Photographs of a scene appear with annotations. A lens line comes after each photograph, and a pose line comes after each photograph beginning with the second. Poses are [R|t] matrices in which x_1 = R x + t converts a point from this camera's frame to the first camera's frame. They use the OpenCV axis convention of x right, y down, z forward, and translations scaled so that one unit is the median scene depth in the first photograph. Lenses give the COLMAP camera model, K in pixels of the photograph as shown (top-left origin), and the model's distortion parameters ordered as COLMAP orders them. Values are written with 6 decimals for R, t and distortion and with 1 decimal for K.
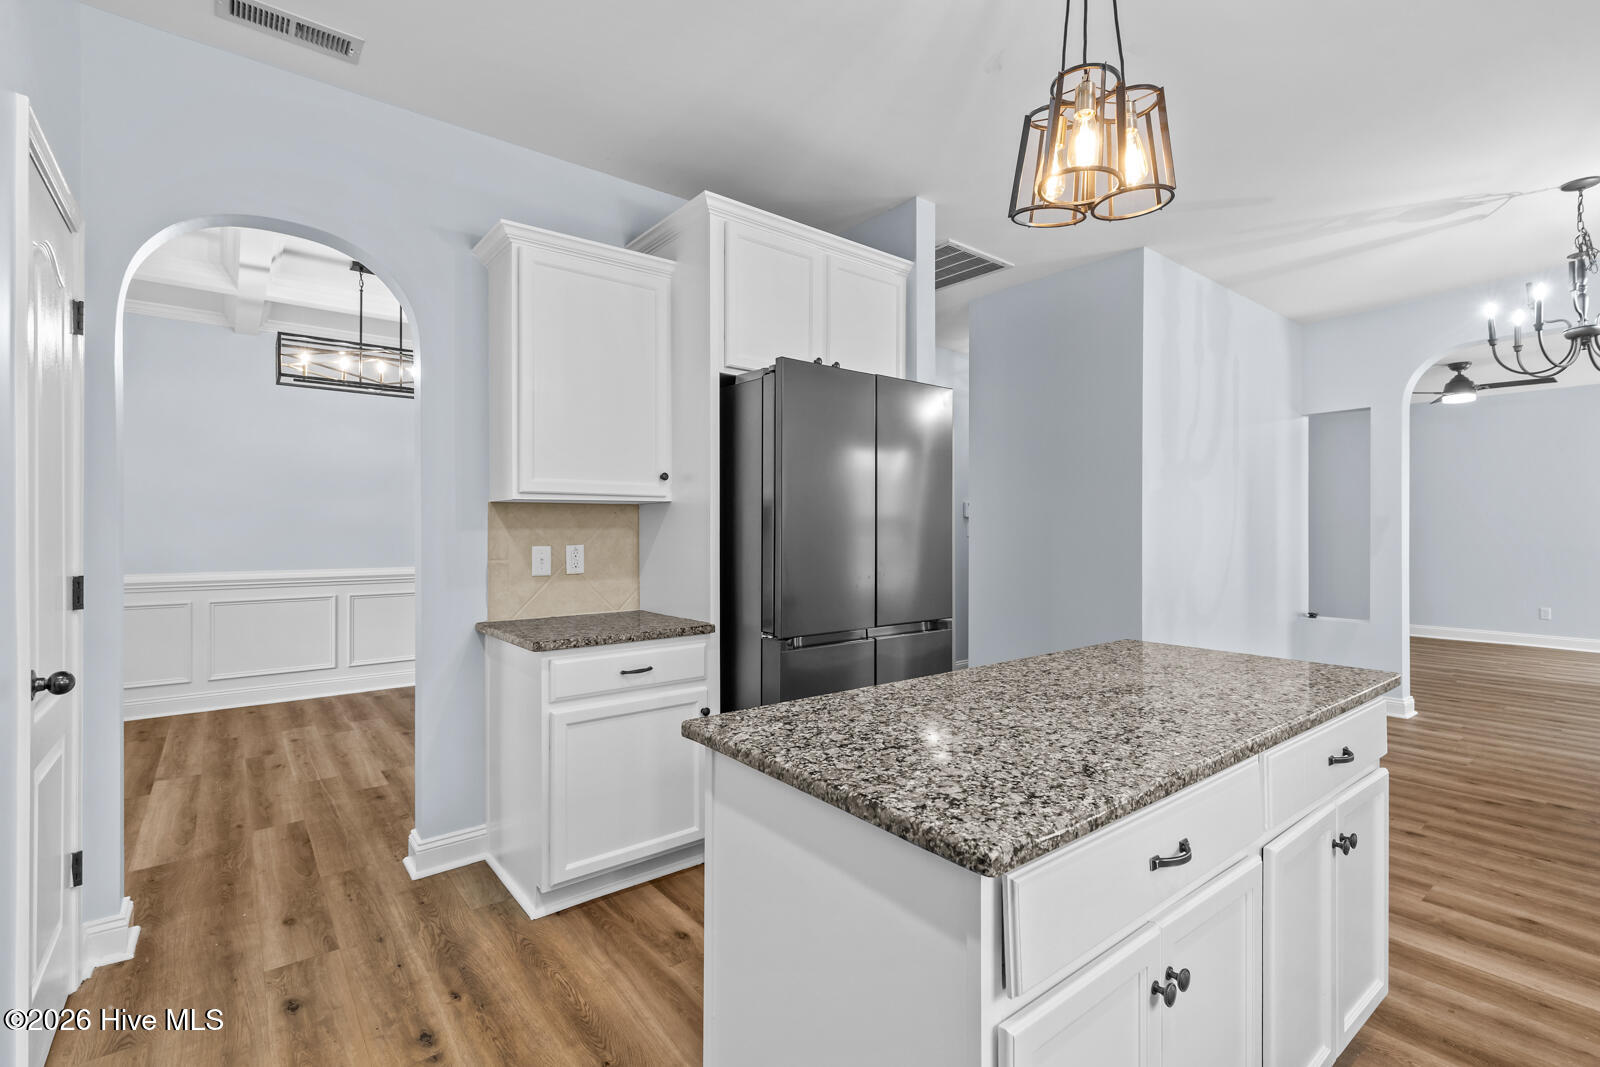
lens RADIAL K [[731.3, 0, 798.8], [0, 731.3, 522.1], [0, 0, 1]] dist [0.001670, -0.000266]
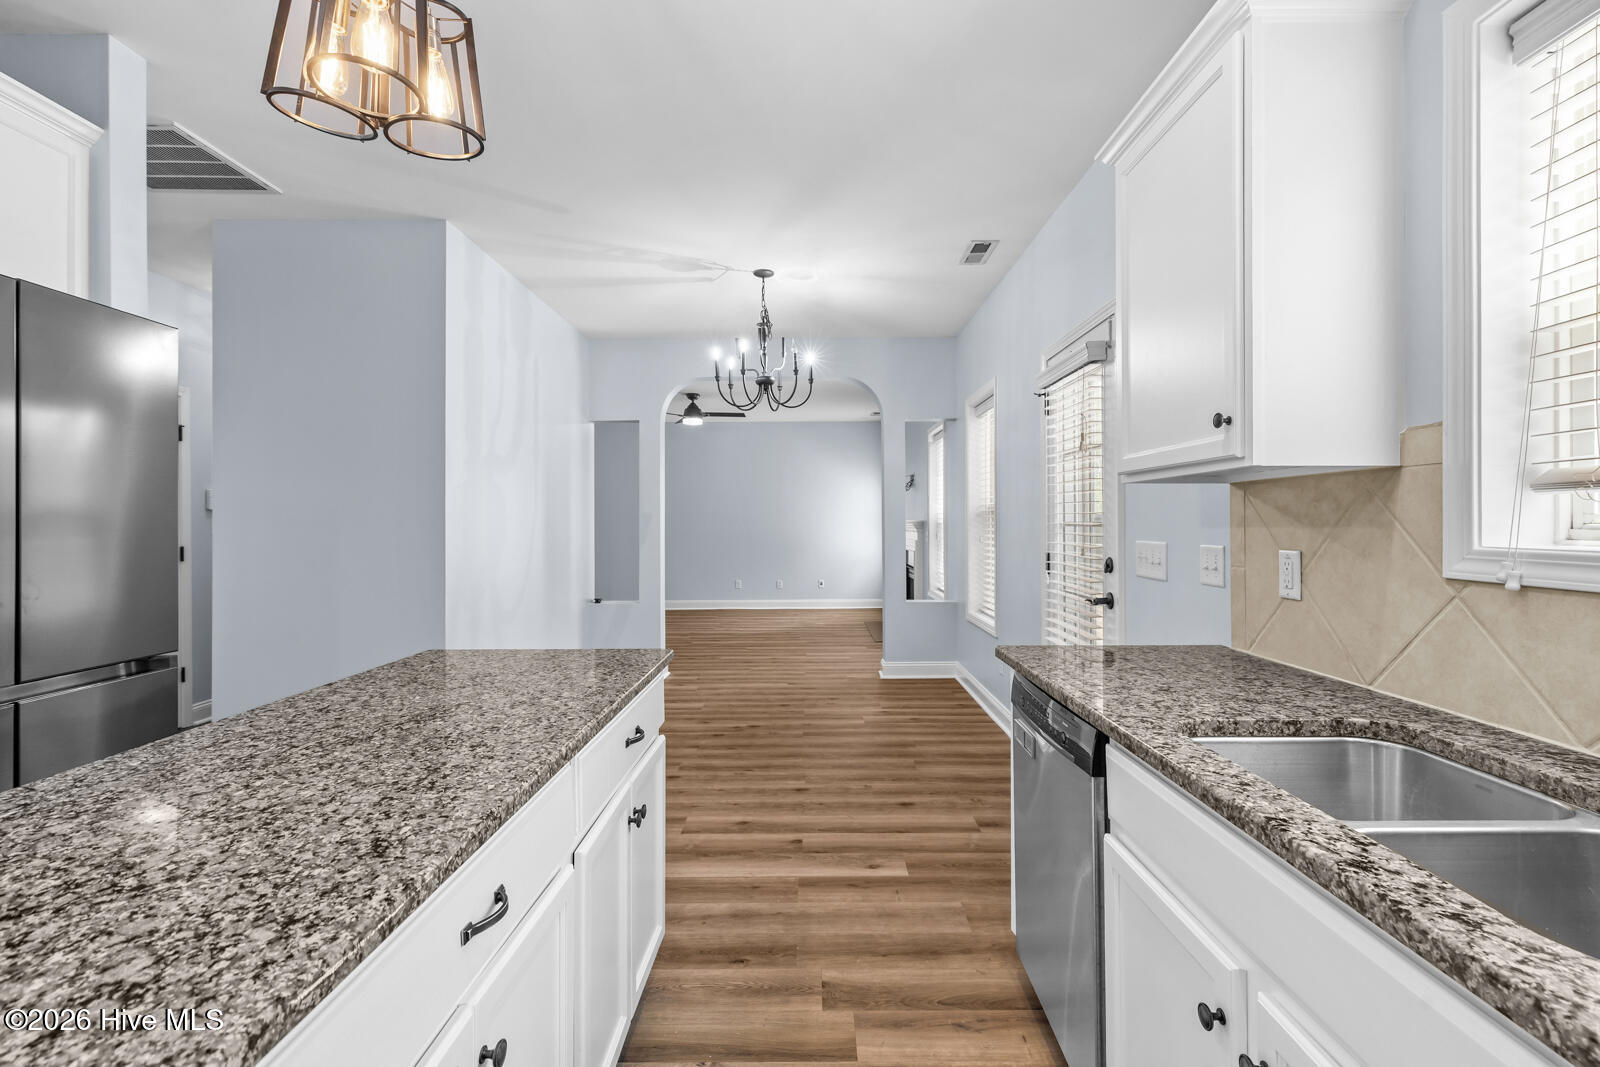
lens RADIAL K [[731.3, 0, 798.8], [0, 731.3, 522.1], [0, 0, 1]] dist [0.001670, -0.000266]
pose [[0.627685, -0.003097, 0.778461, 0.067239], [-0.001301, 0.999987, 0.005028, 0.001738], [-0.778466, -0.004168, 0.627673, 0.159811]]
